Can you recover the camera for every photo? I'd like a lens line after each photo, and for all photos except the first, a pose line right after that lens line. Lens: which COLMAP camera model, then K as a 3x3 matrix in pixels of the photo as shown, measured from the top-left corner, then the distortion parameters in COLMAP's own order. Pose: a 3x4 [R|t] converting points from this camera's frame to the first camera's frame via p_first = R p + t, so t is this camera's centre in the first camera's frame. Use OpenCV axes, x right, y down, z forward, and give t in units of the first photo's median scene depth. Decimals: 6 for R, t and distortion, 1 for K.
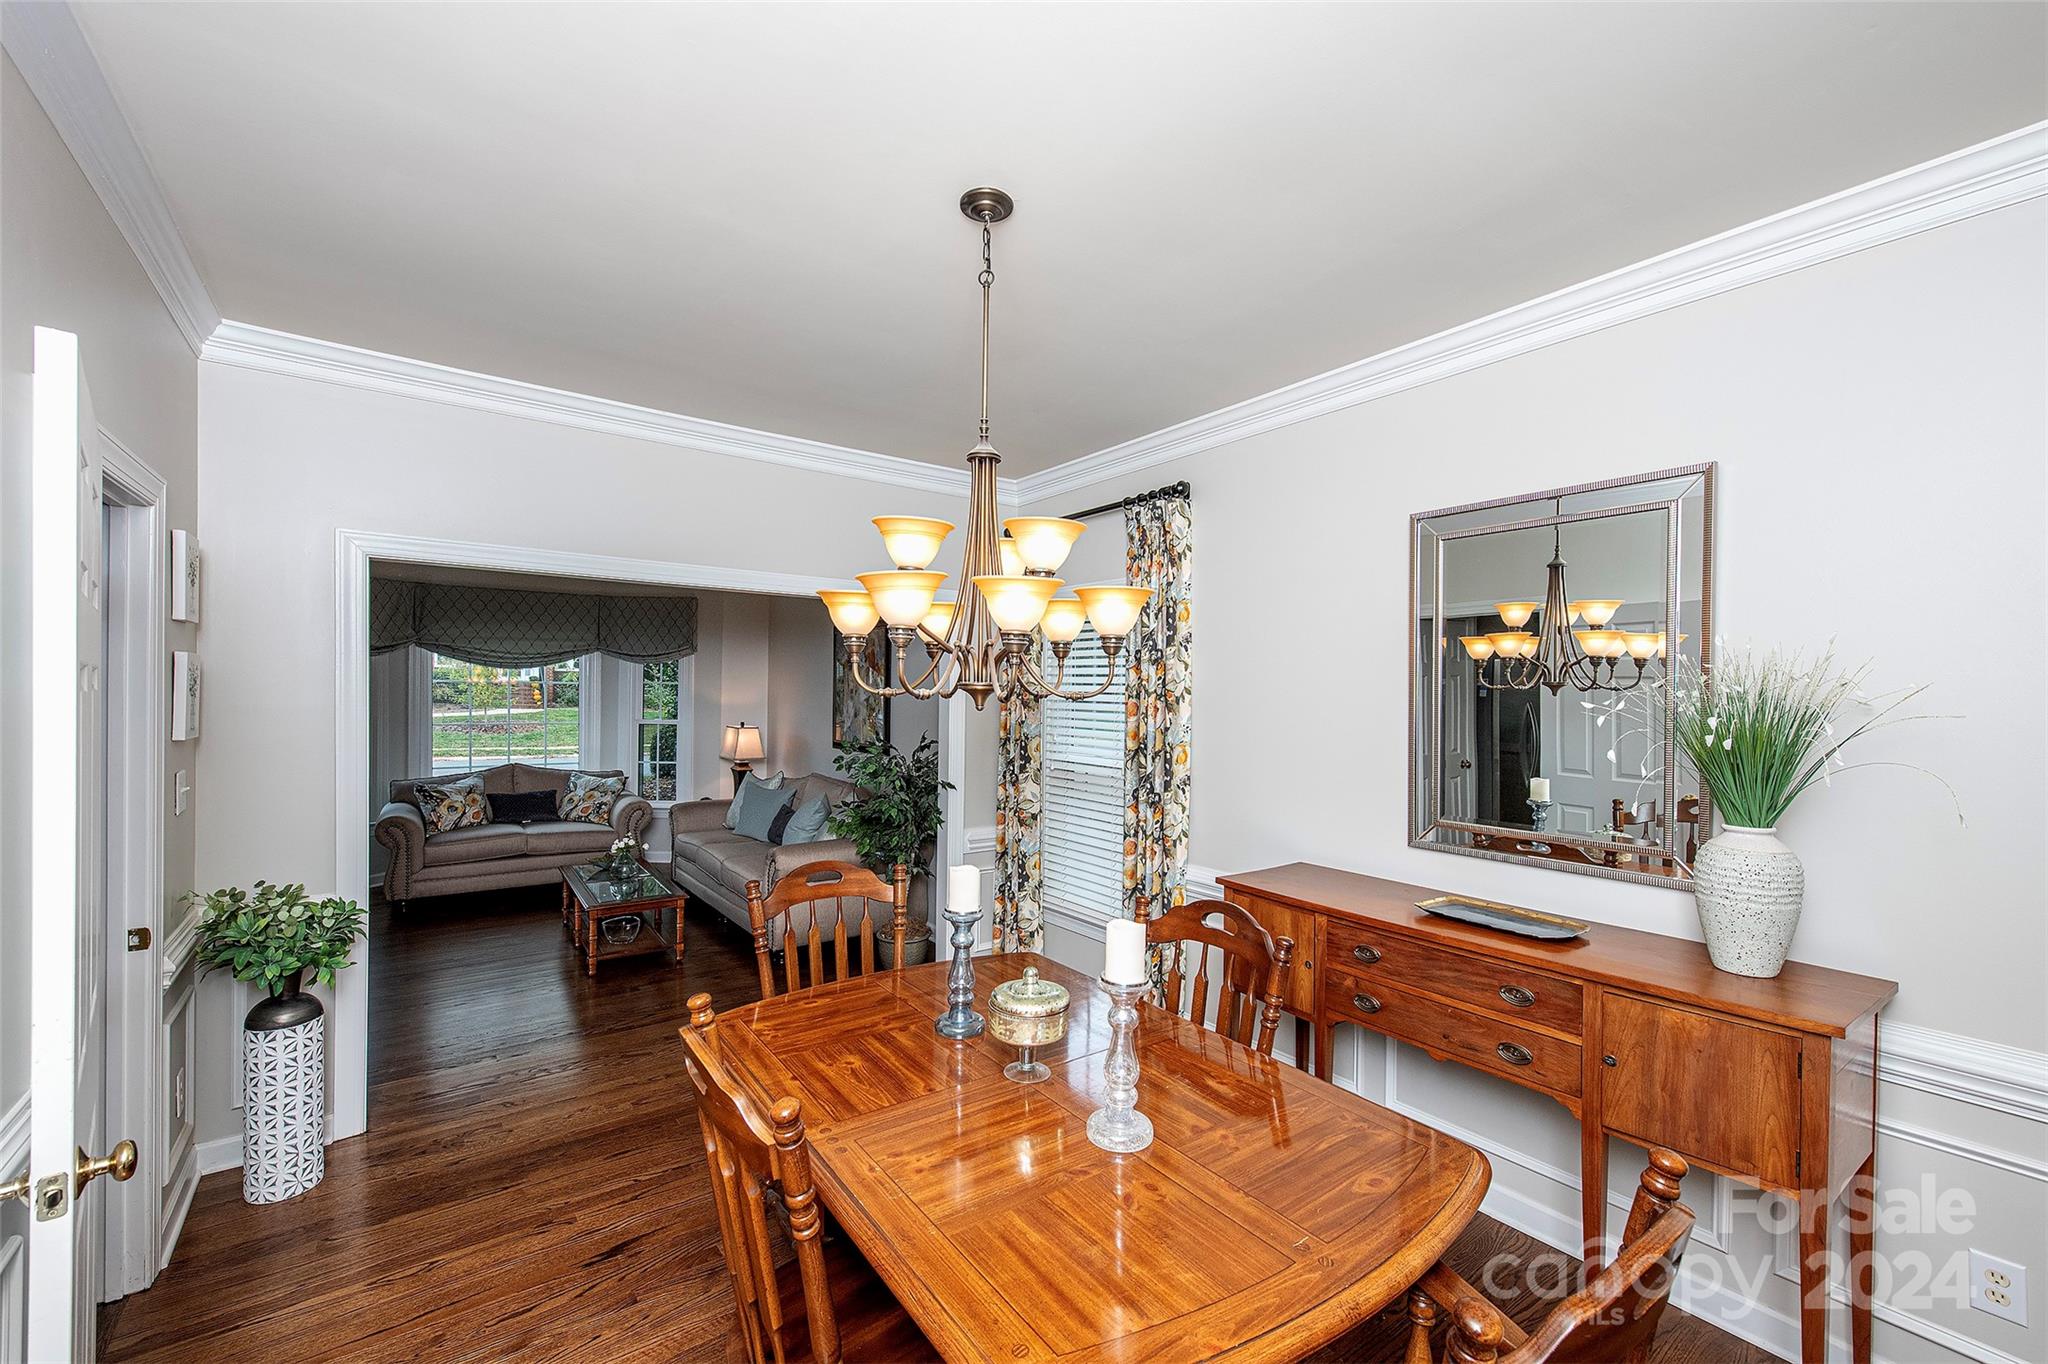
lens RADIAL K [[814.8, 0, 1024.0], [0, 814.8, 682.0], [0, 0, 1]] dist [0.001257, -0.000346]
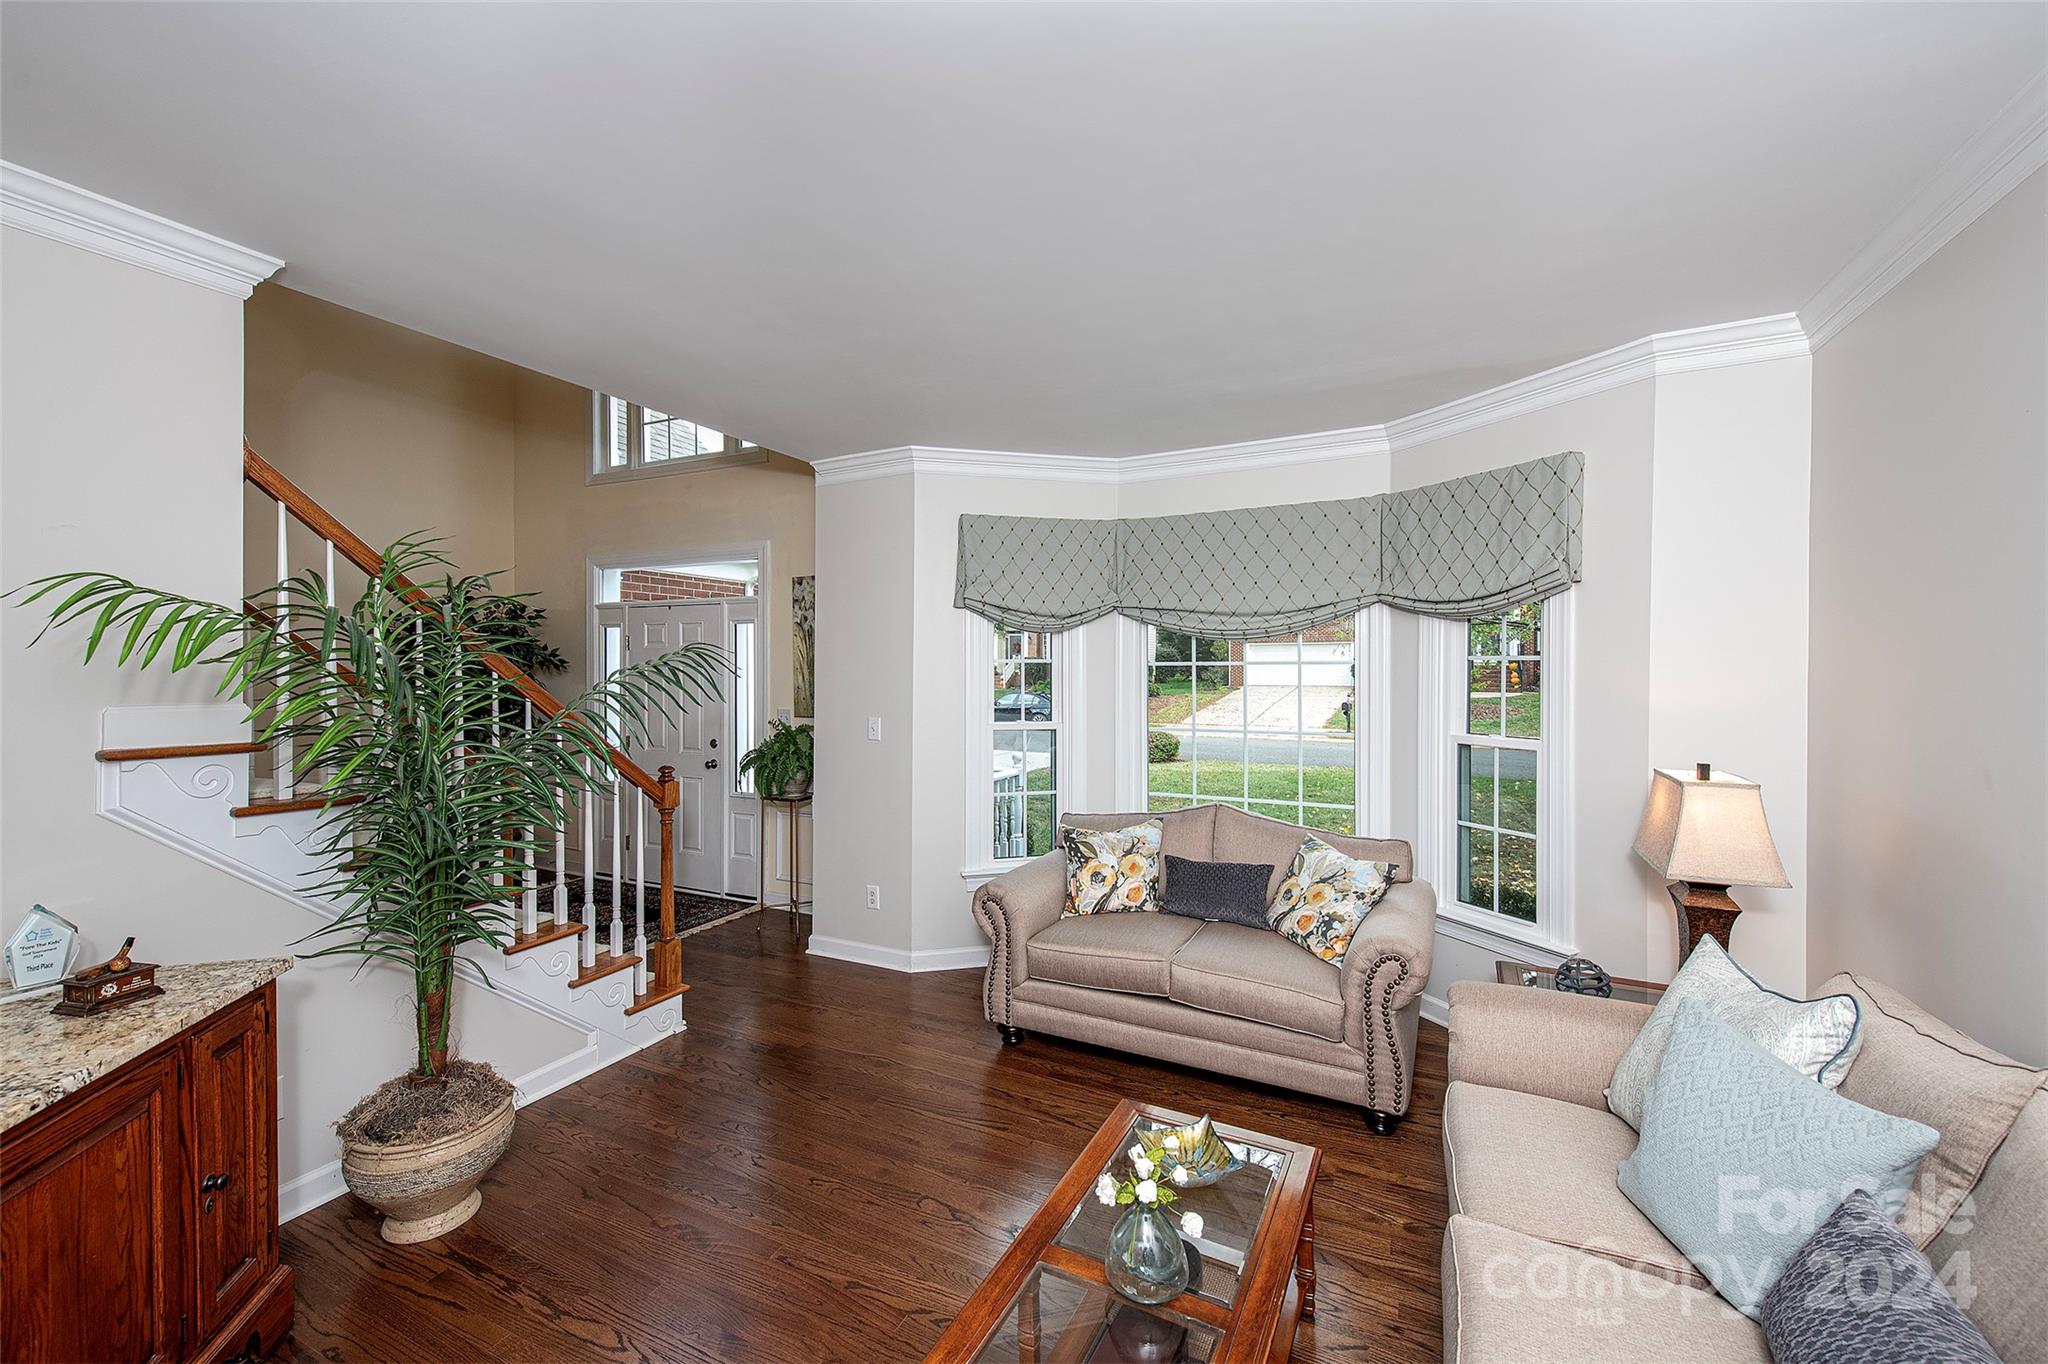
lens RADIAL K [[814.8, 0, 1024.0], [0, 814.8, 682.0], [0, 0, 1]] dist [0.001257, -0.000346]
pose [[0.451658, -0.000420, -0.892191, -0.187957], [0.019801, 0.999758, 0.009553, 0.006583], [0.891971, -0.021980, 0.451557, 0.655486]]
